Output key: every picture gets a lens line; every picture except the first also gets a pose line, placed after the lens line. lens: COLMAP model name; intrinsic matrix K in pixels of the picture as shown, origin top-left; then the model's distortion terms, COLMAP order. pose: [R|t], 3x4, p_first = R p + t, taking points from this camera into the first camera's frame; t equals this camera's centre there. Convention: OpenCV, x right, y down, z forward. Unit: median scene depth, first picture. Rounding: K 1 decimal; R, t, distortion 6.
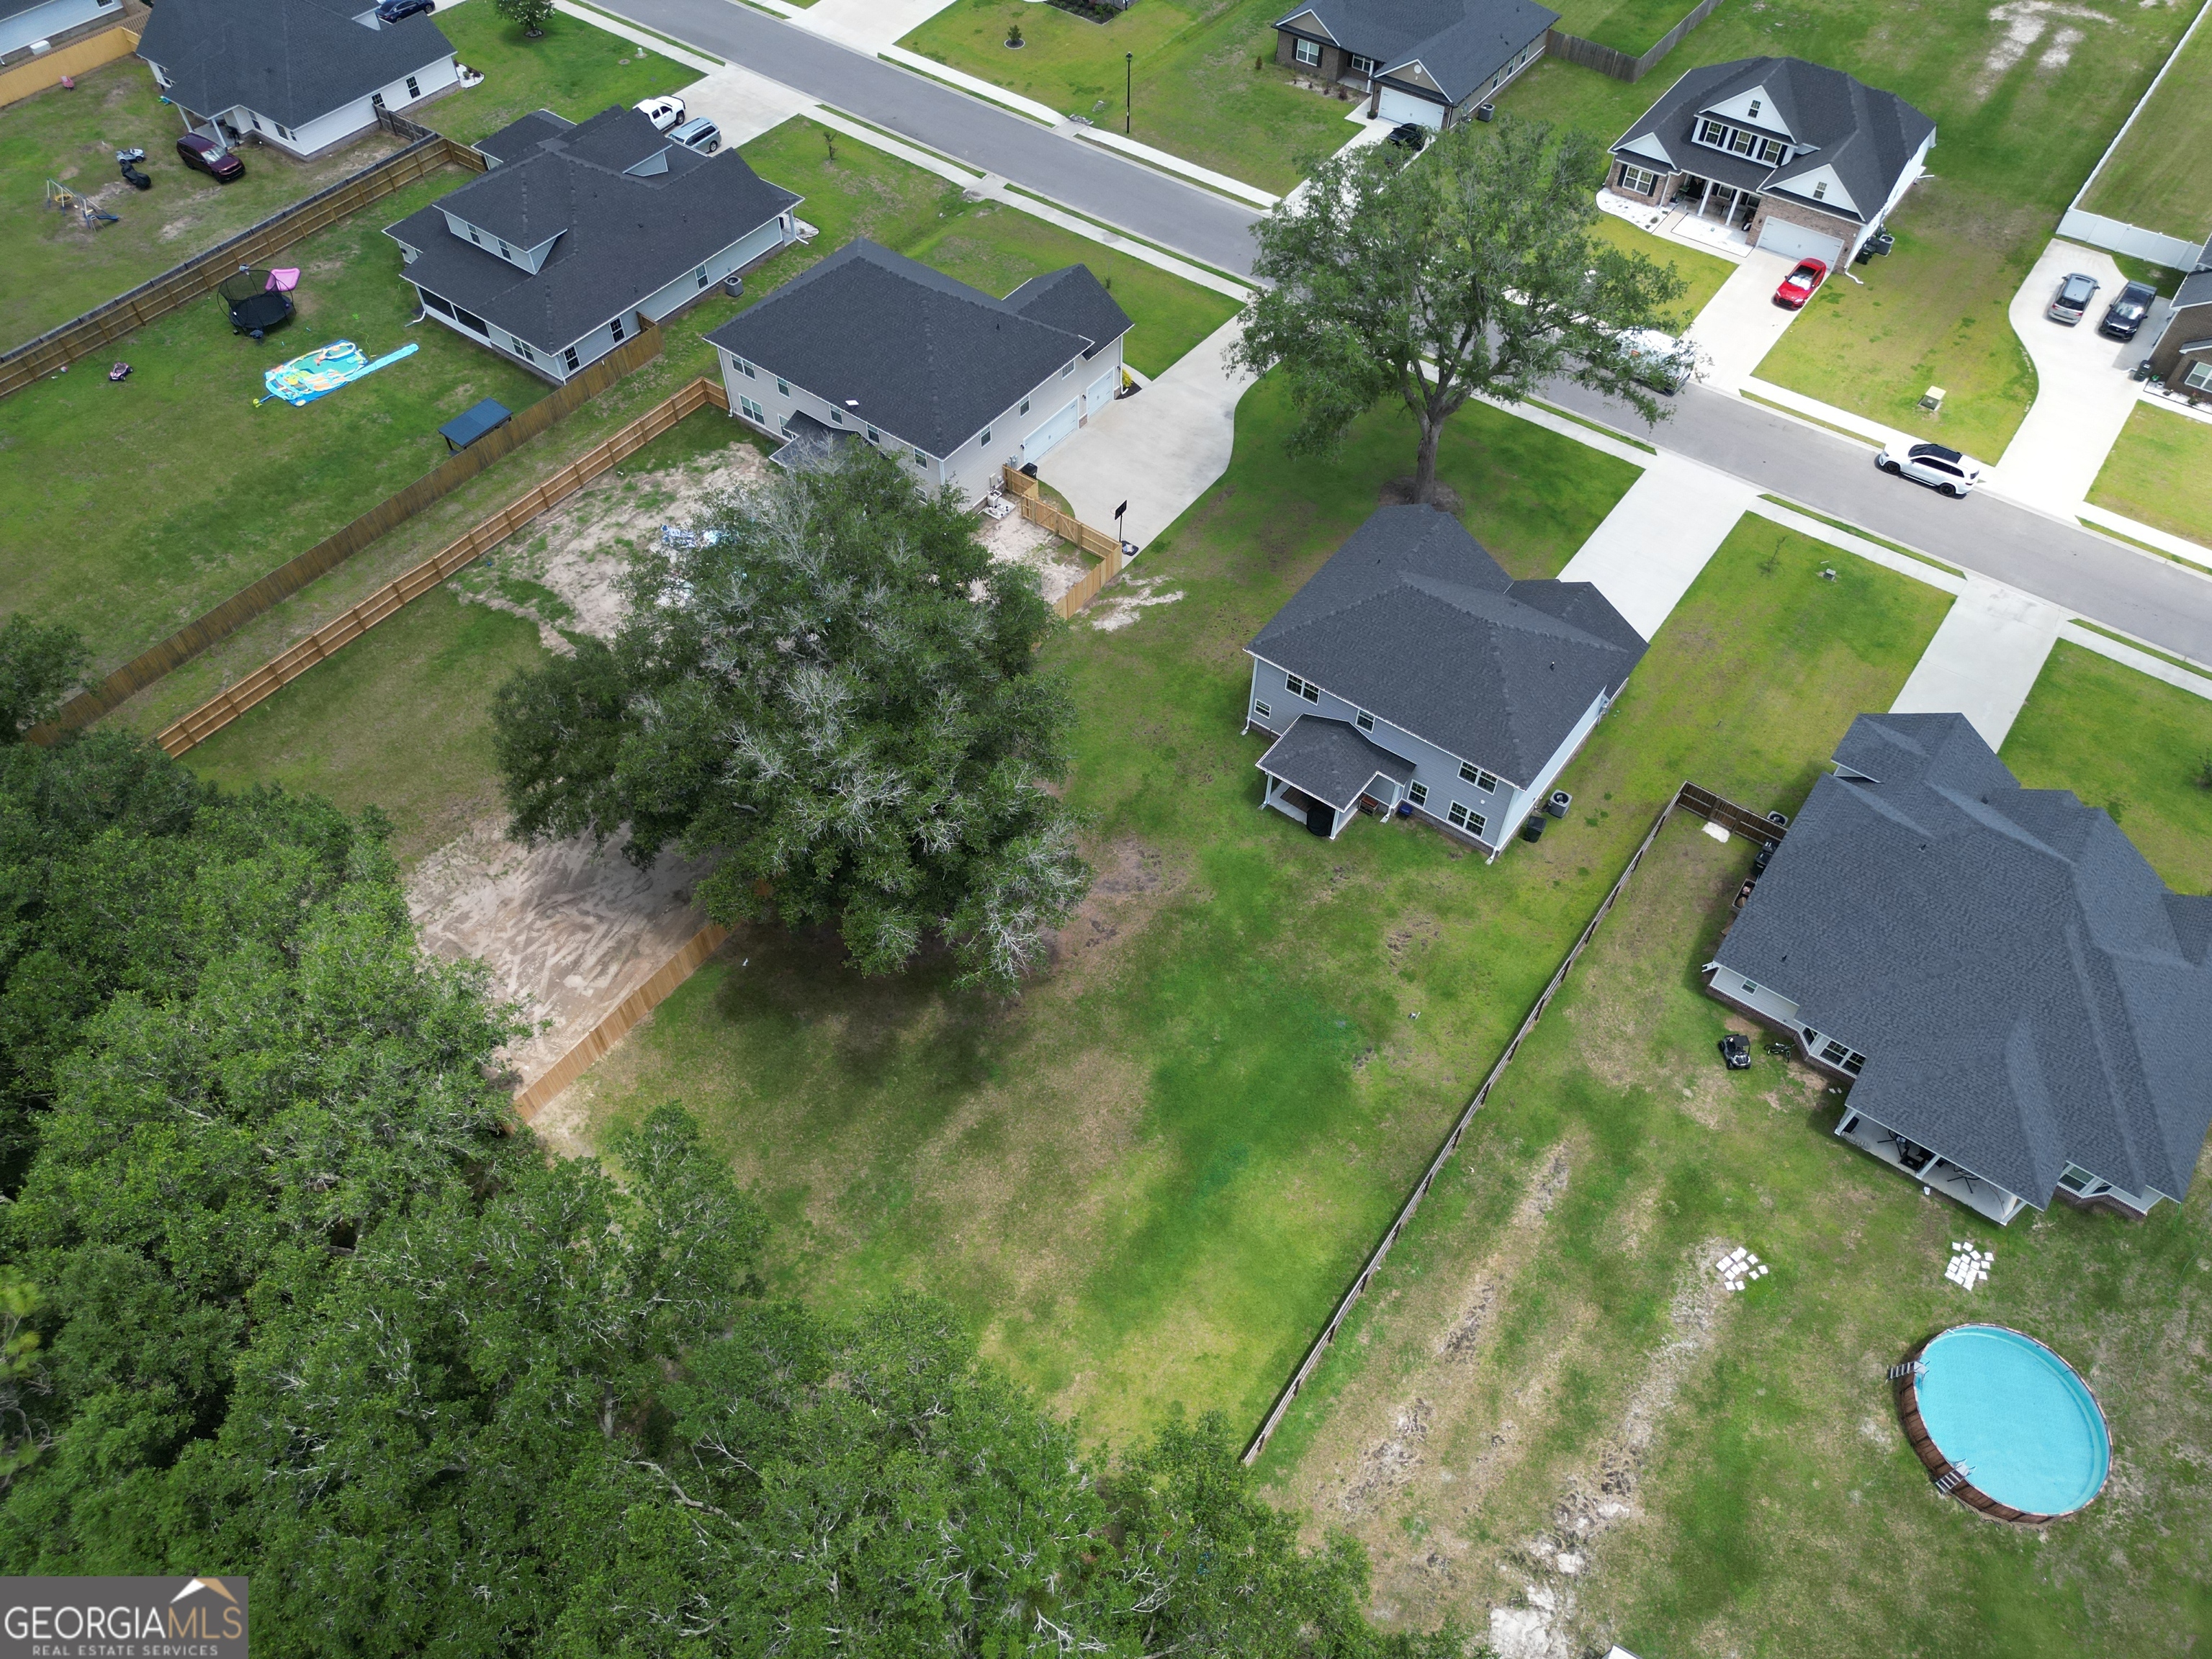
lens RADIAL K [[1553.8, 0, 1103.5], [0, 1553.8, 829.4], [0, 0, 1]] dist [0.068779, -0.065821]
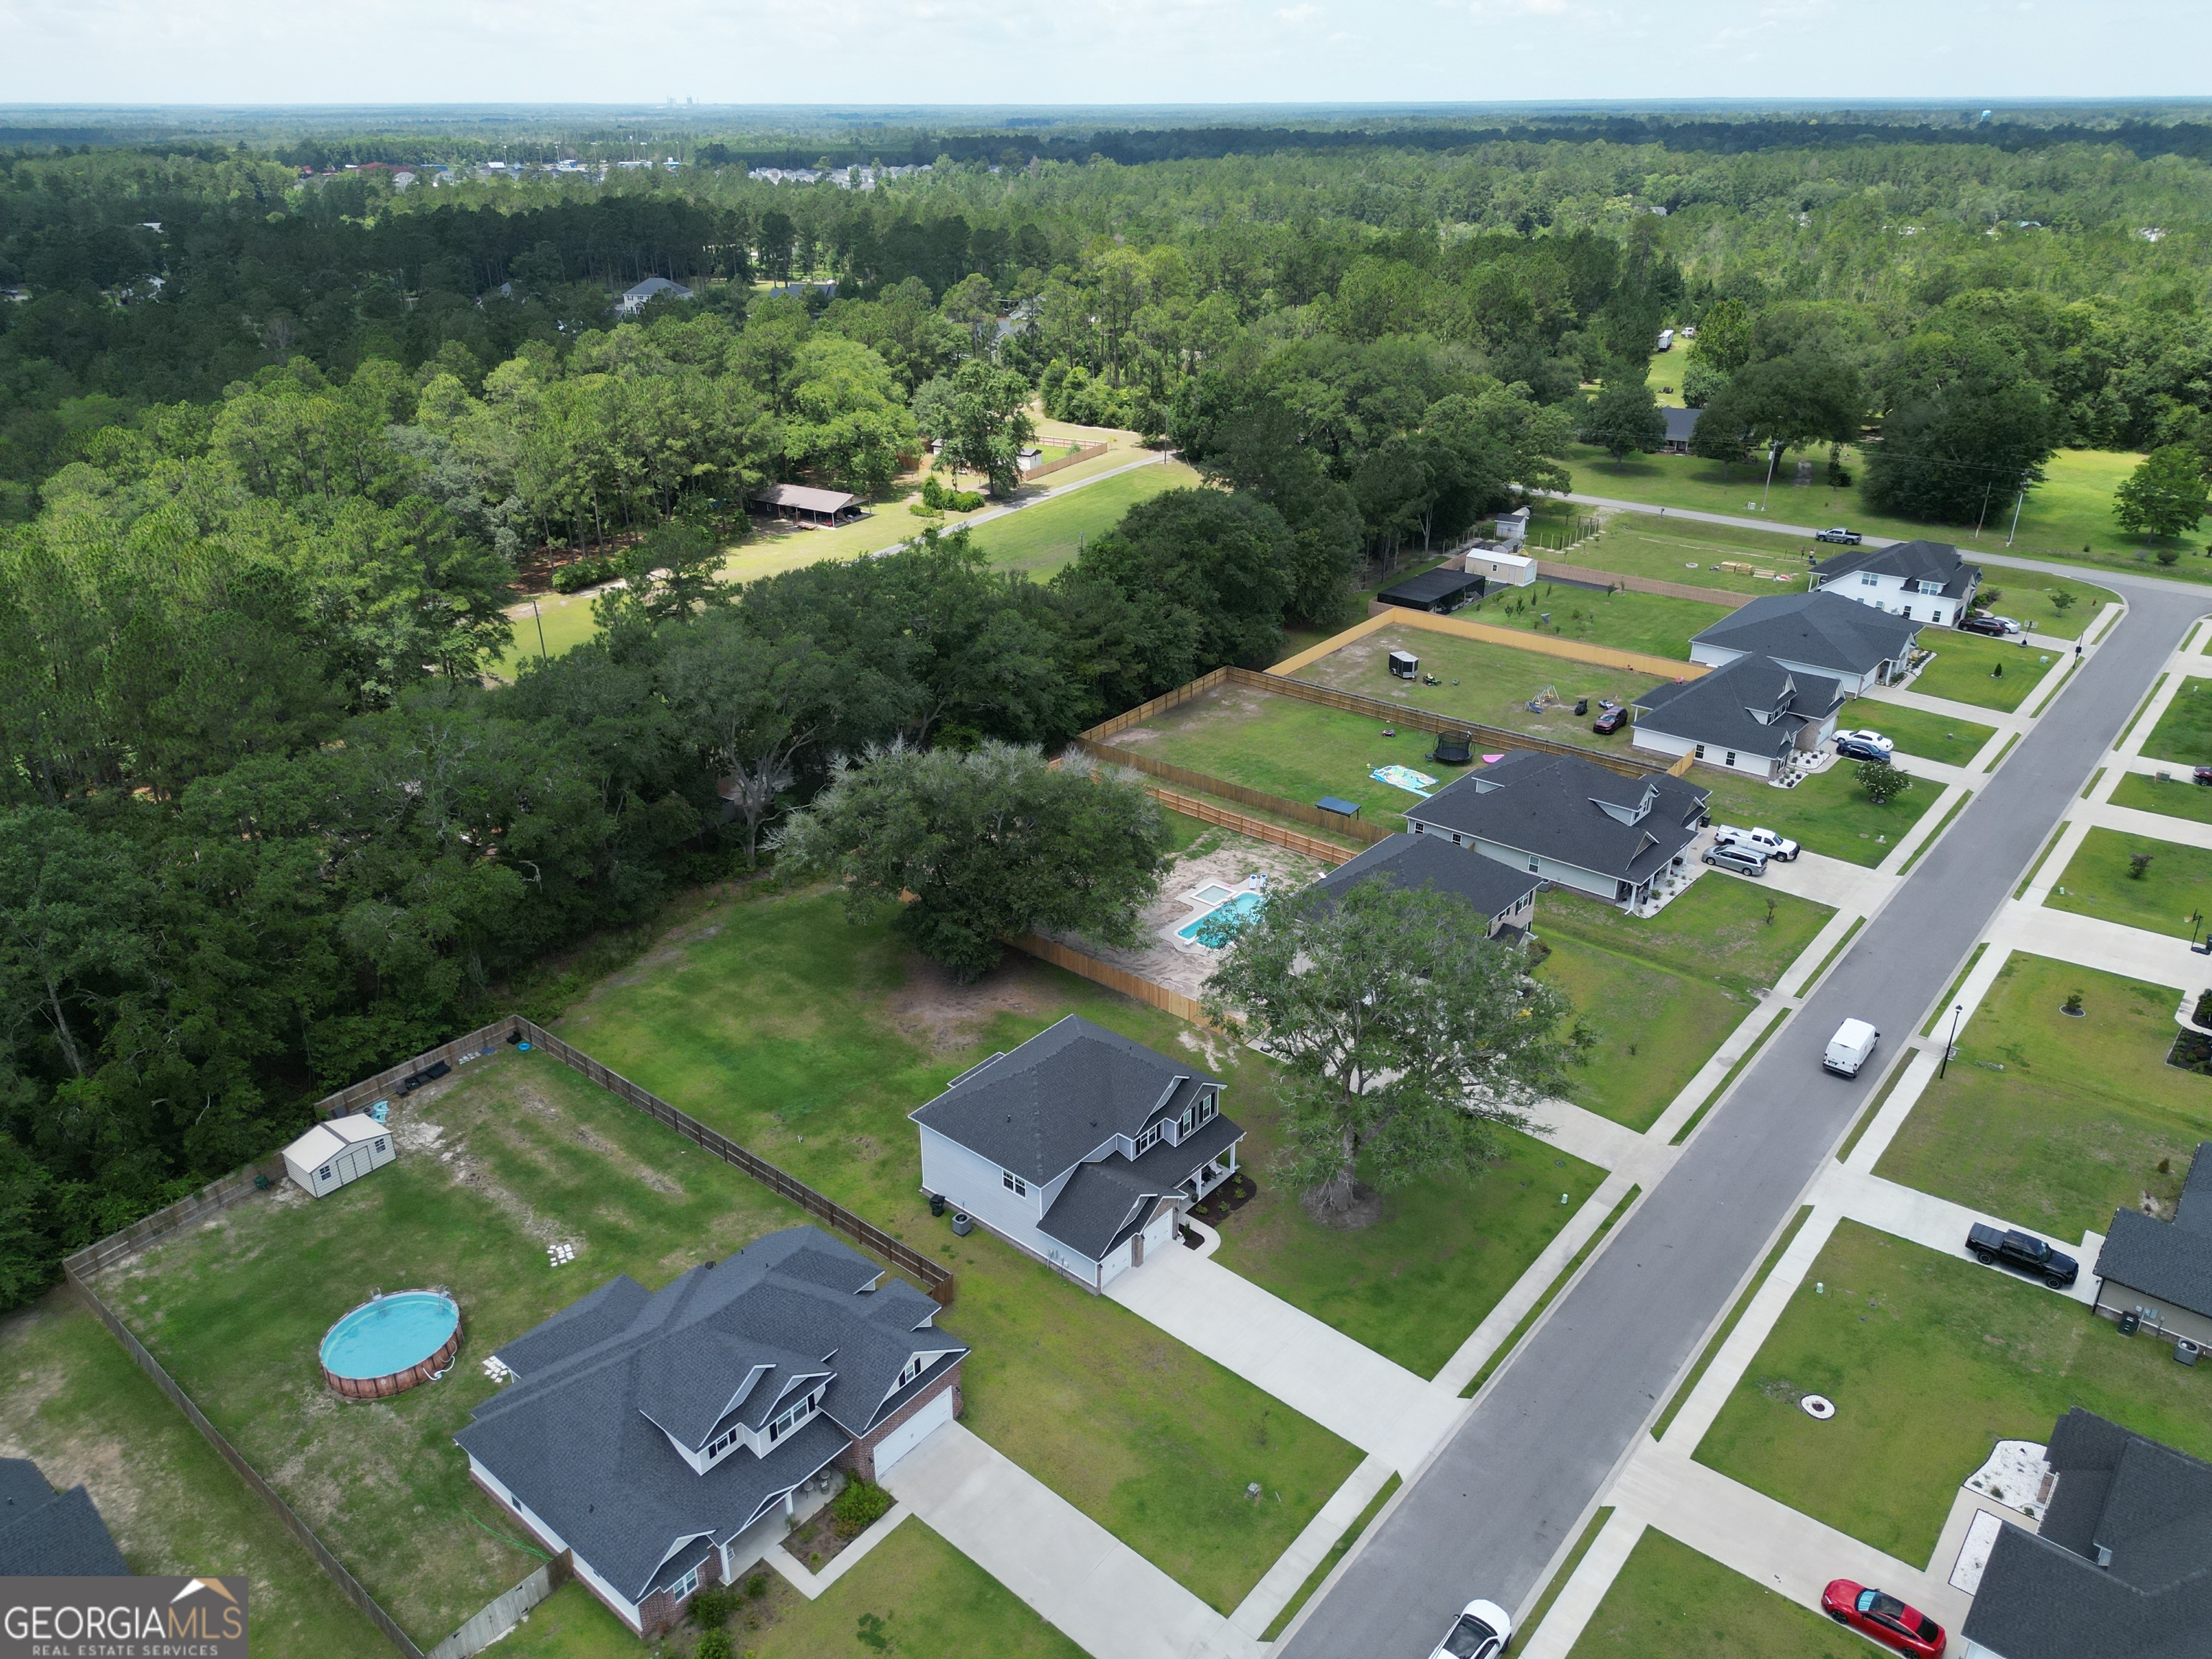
lens RADIAL K [[1553.8, 0, 1103.5], [0, 1553.8, 829.4], [0, 0, 1]] dist [0.068779, -0.065821]
pose [[-0.062797, 0.415583, -0.907385, 1.288660], [-0.780906, 0.545697, 0.303974, -0.655786], [0.621484, 0.727671, 0.290264, 0.497125]]
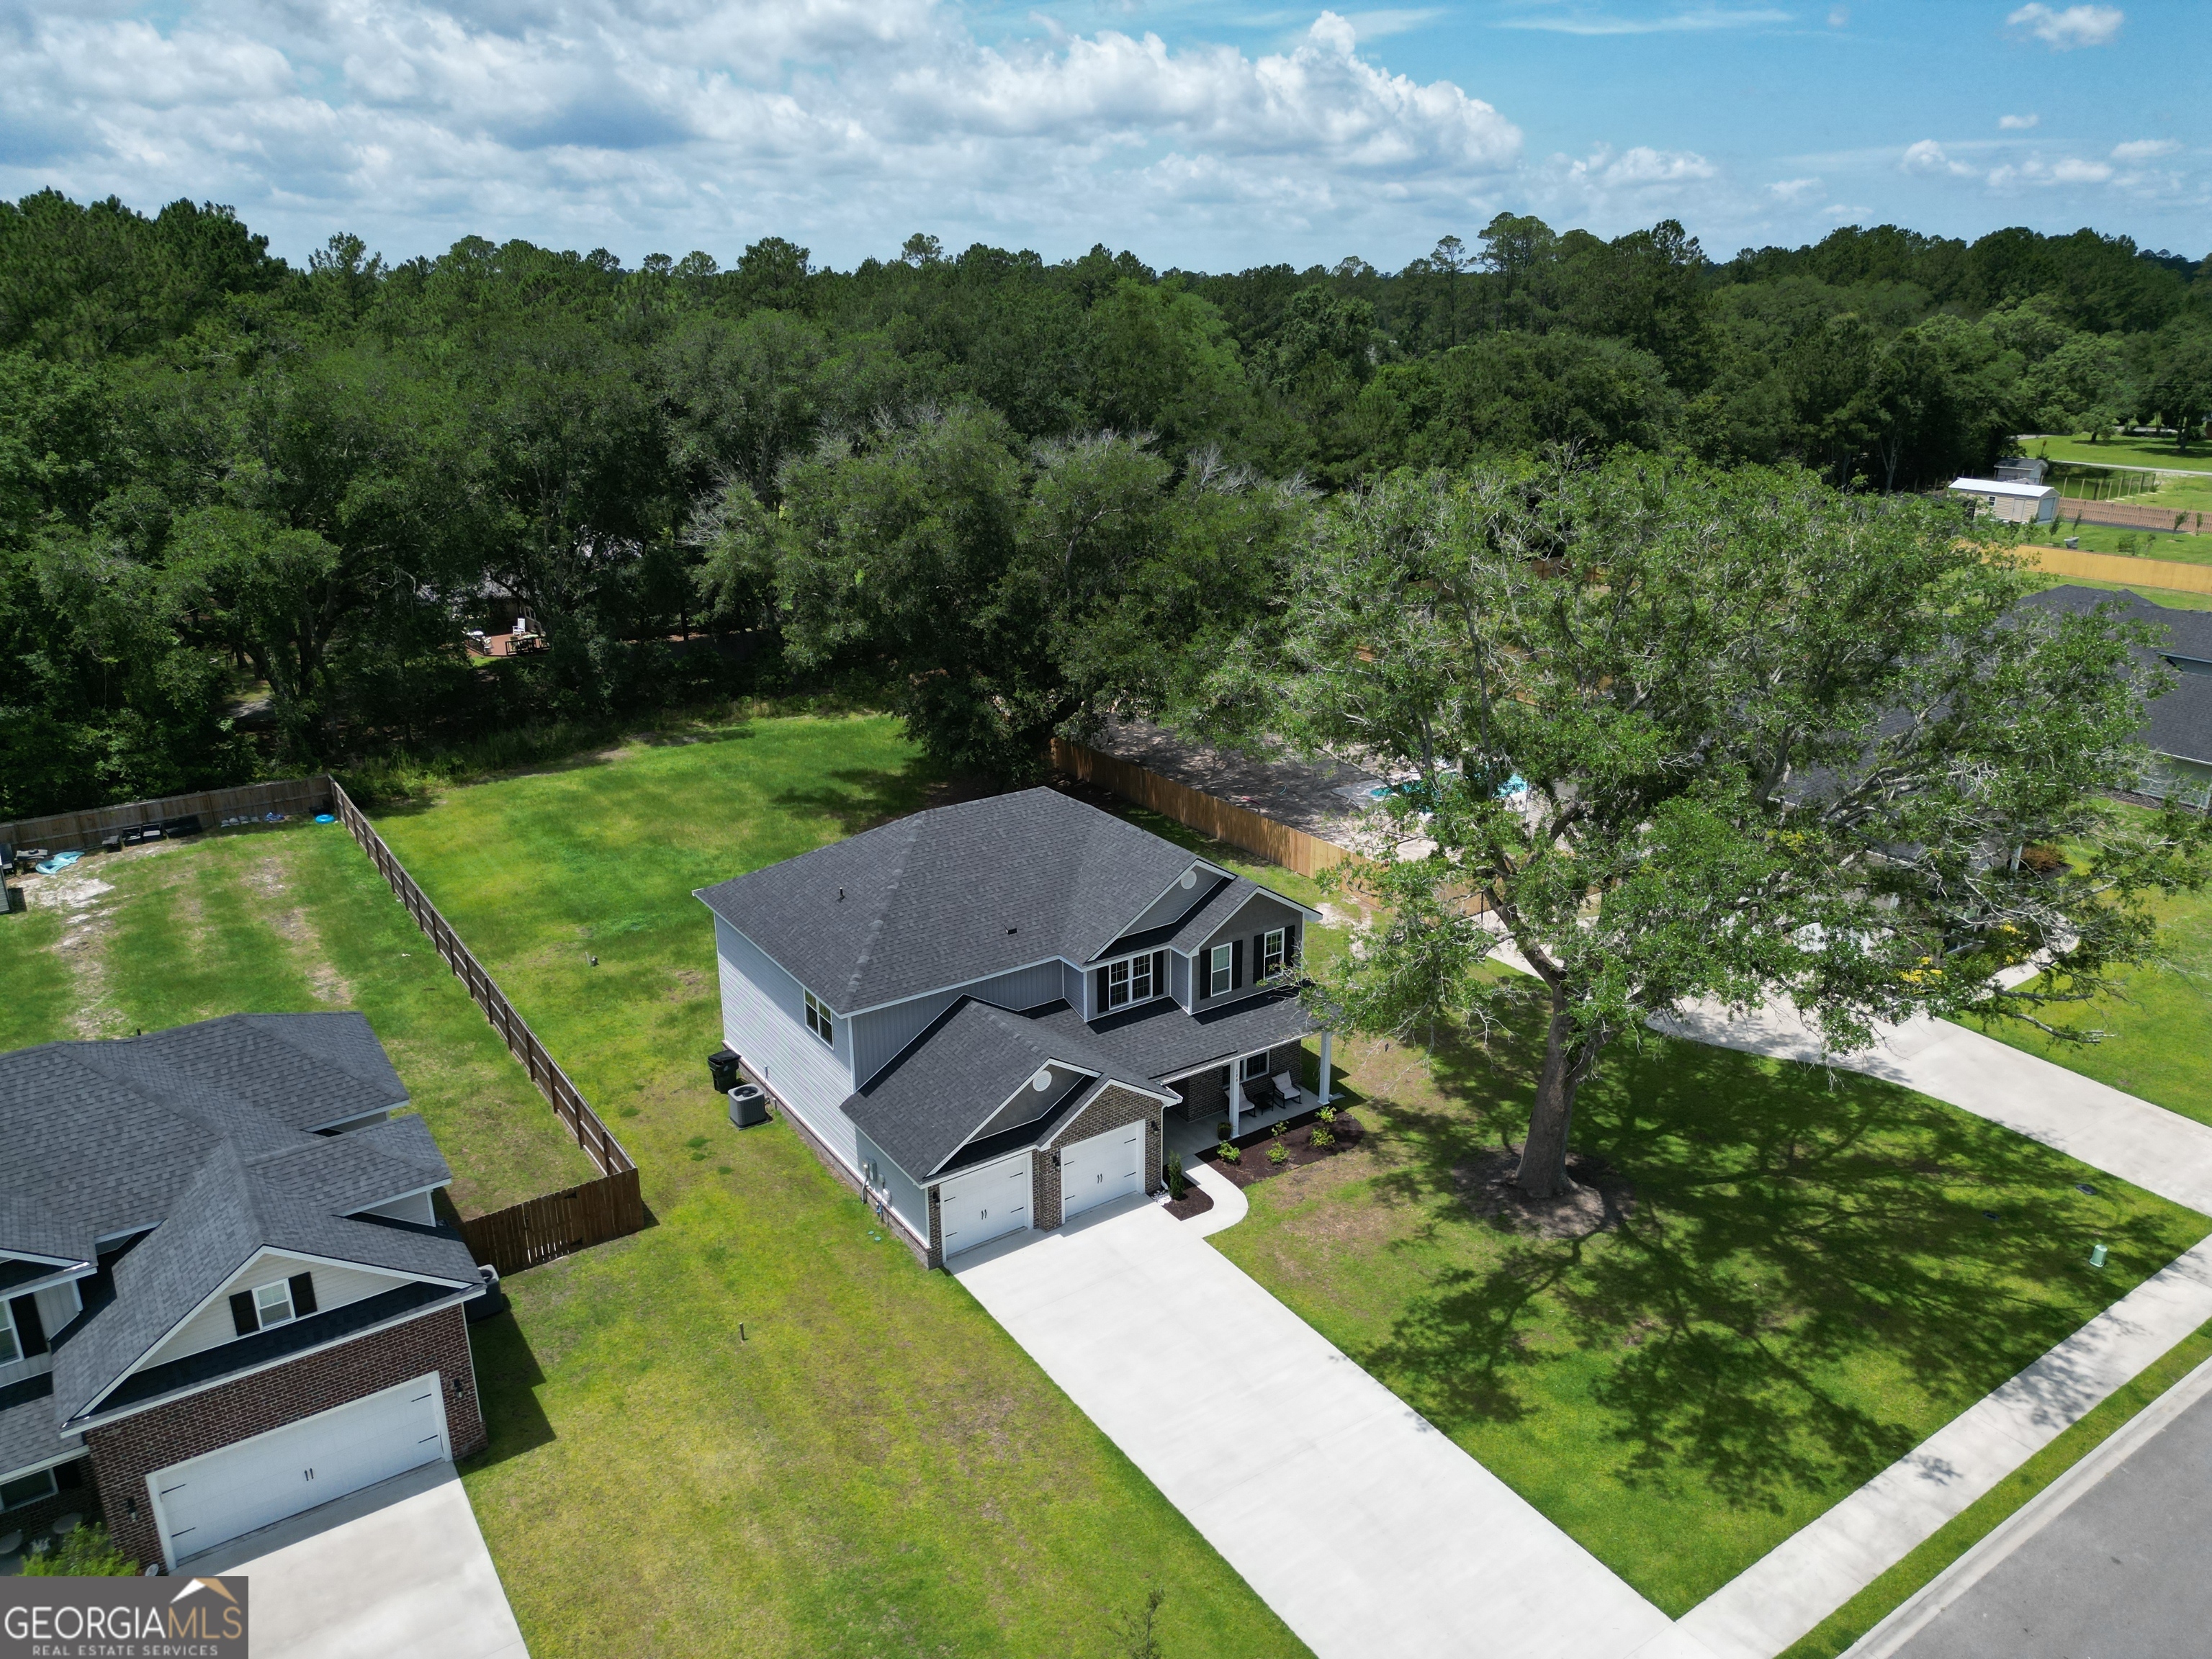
lens RADIAL K [[1553.8, 0, 1103.5], [0, 1553.8, 829.4], [0, 0, 1]] dist [0.068779, -0.065821]
pose [[-0.332158, 0.308529, -0.891337, 0.774316], [-0.737195, 0.504585, 0.449374, -0.460663], [0.588400, 0.806353, 0.059844, 0.974986]]
